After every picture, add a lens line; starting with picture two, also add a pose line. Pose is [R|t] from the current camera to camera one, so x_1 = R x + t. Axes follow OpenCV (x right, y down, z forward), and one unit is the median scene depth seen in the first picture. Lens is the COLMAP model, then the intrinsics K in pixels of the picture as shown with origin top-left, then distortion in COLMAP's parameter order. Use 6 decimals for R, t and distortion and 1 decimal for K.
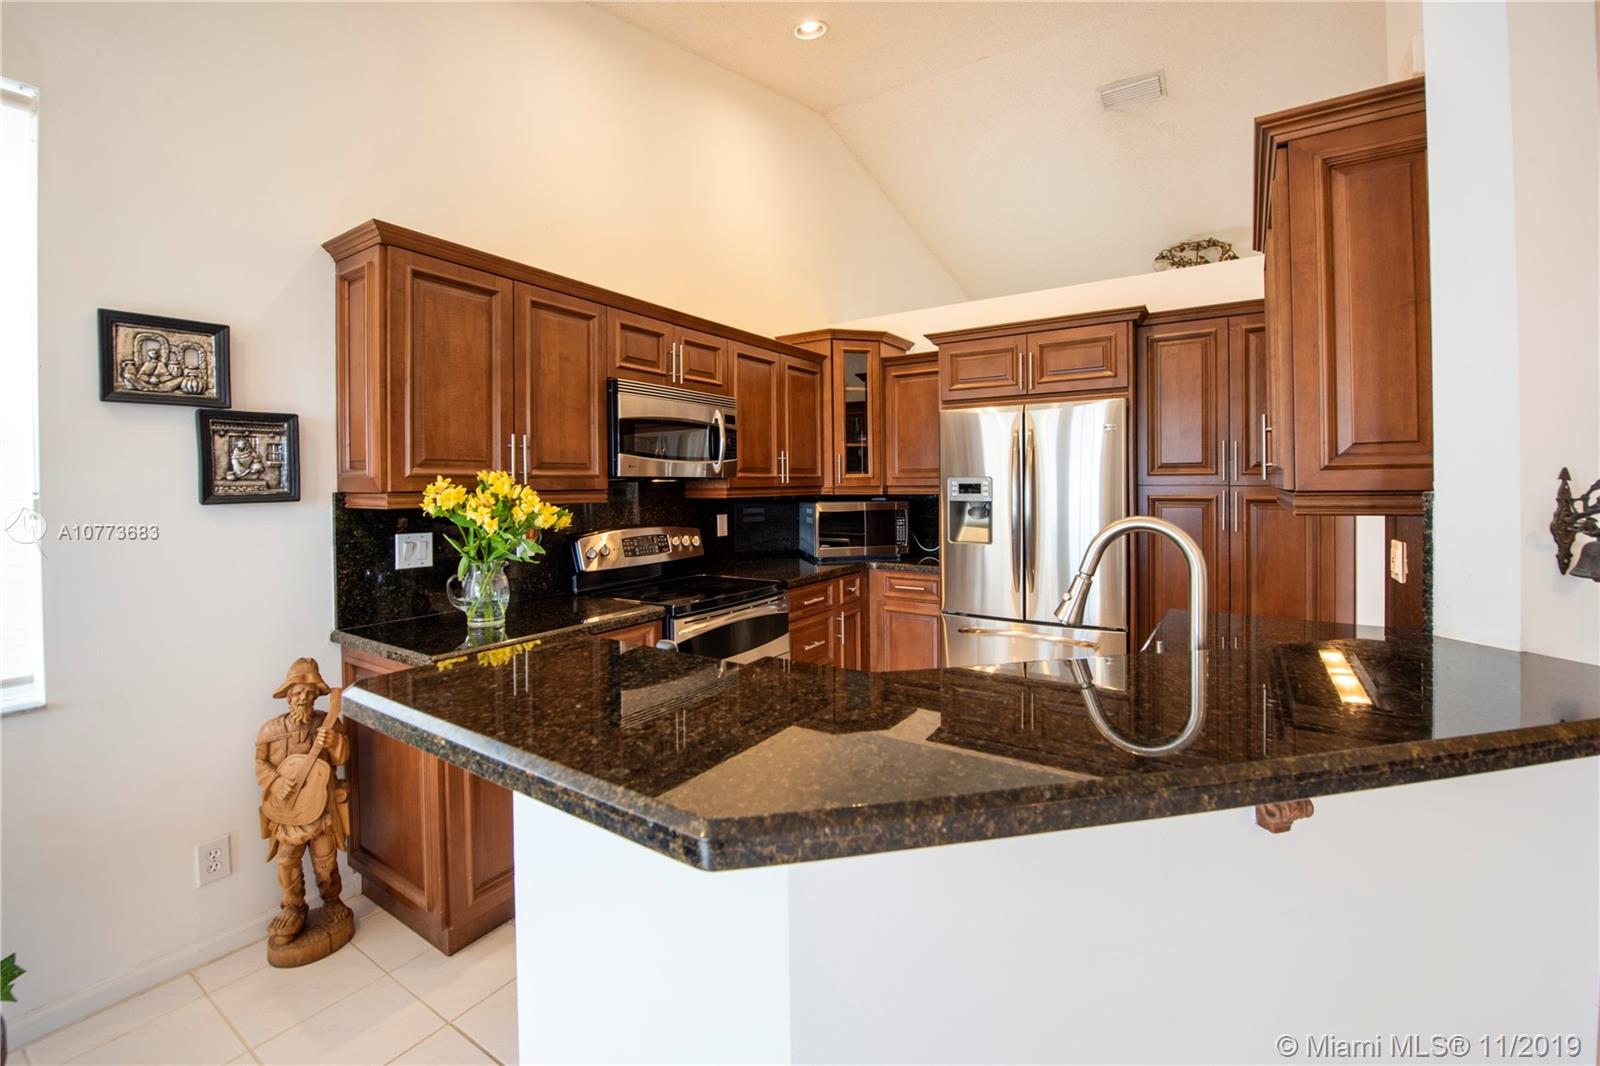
lens RADIAL K [[665.2, 0, 814.9], [0, 665.2, 481.4], [0, 0, 1]] dist [-0.021248, -0.000875]
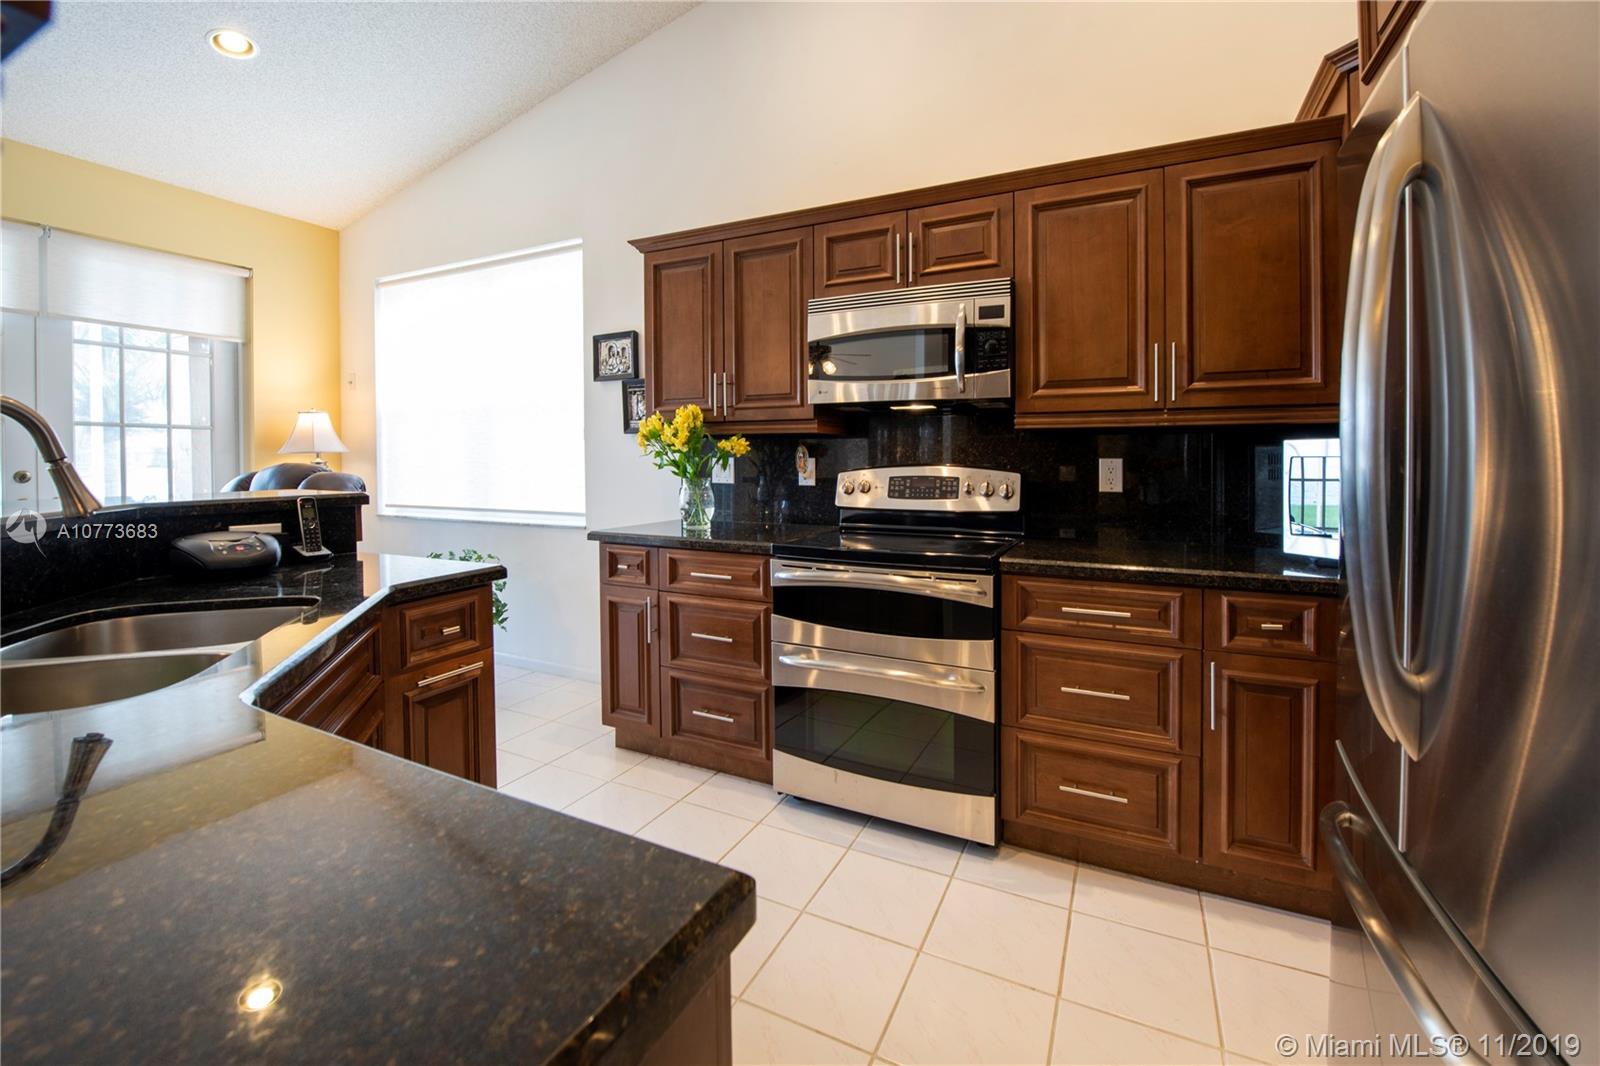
lens RADIAL K [[665.2, 0, 814.9], [0, 665.2, 481.4], [0, 0, 1]] dist [-0.021248, -0.000875]
pose [[0.123269, 0.040600, -0.991542, 0.818855], [0.001507, 0.999154, 0.041099, 0.079494], [0.992372, -0.006560, 0.123103, 1.124380]]
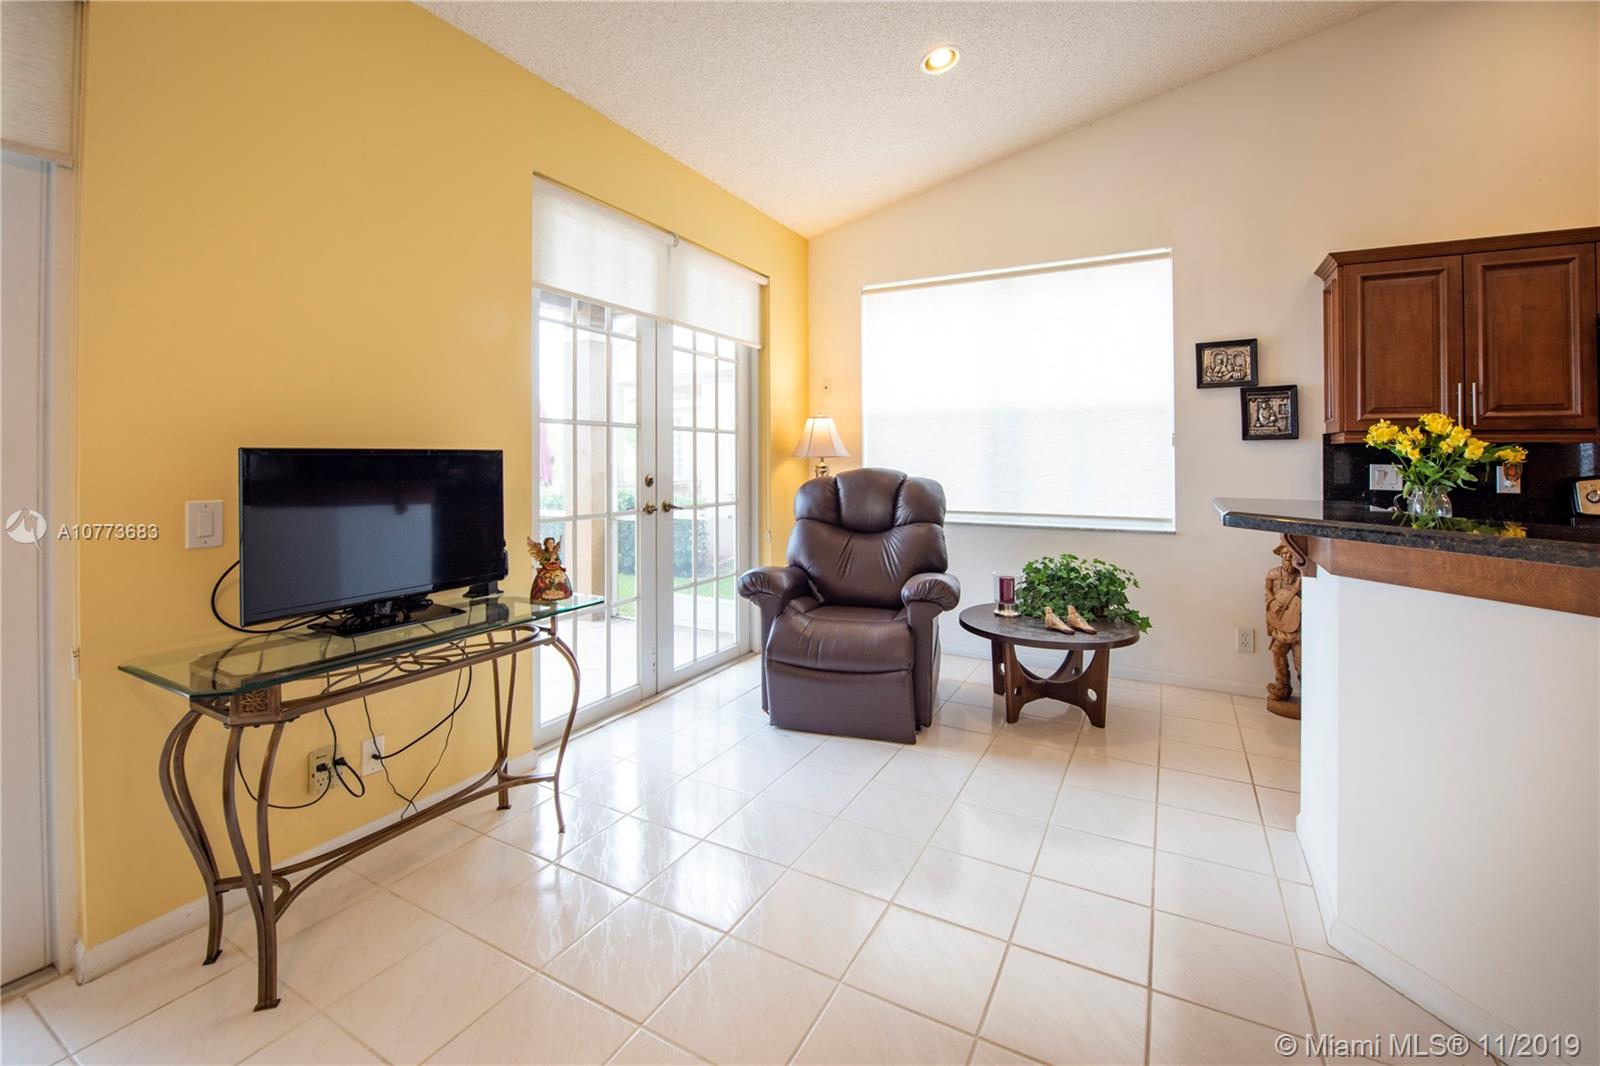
lens RADIAL K [[665.8, 0, 808.1], [0, 665.8, 459.3], [0, 0, 1]] dist [-0.024104, -0.000143]
pose [[0.077539, 0.011156, -0.996927, 0.692125], [0.000998, 0.999936, 0.011267, 0.057941], [0.996989, -0.001868, 0.077523, -0.302822]]
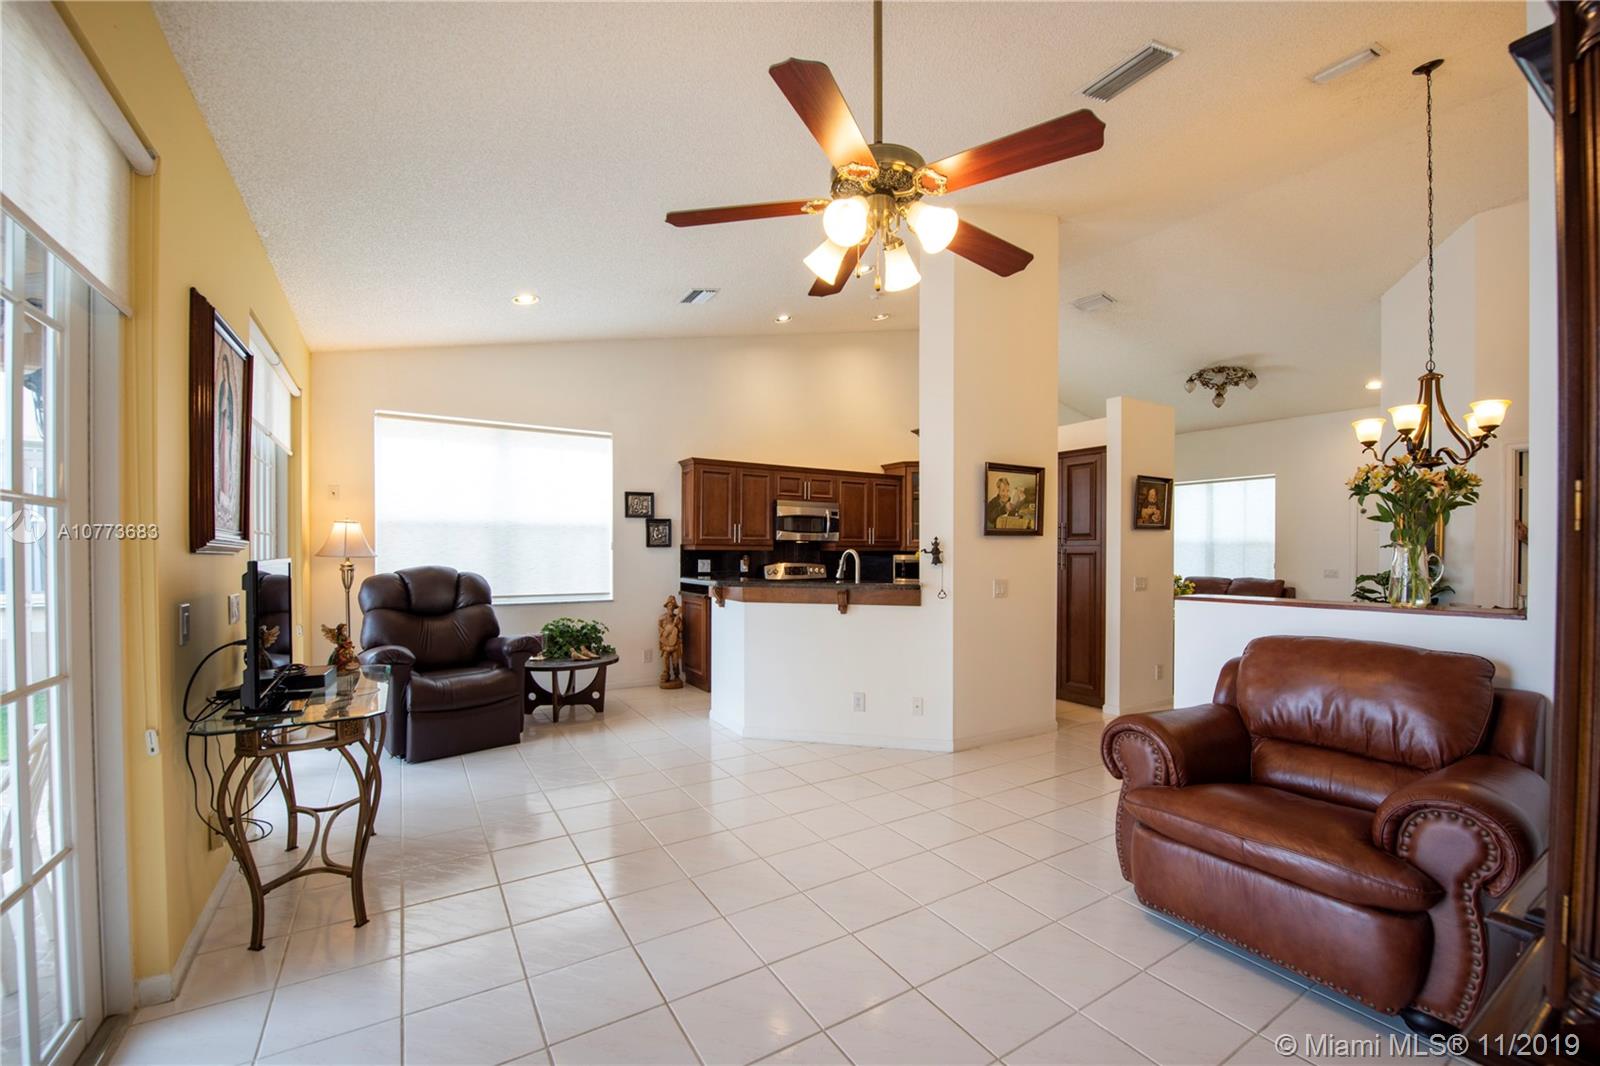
lens RADIAL K [[643.5, 0, 811.9], [0, 643.5, 534.7], [0, 0, 1]] dist [-0.019208, -0.000060]
pose [[0.905024, 0.000319, -0.425361, 1.062011], [-0.009573, 0.999762, -0.019618, 0.024502], [0.425253, 0.021827, 0.904811, -1.405090]]
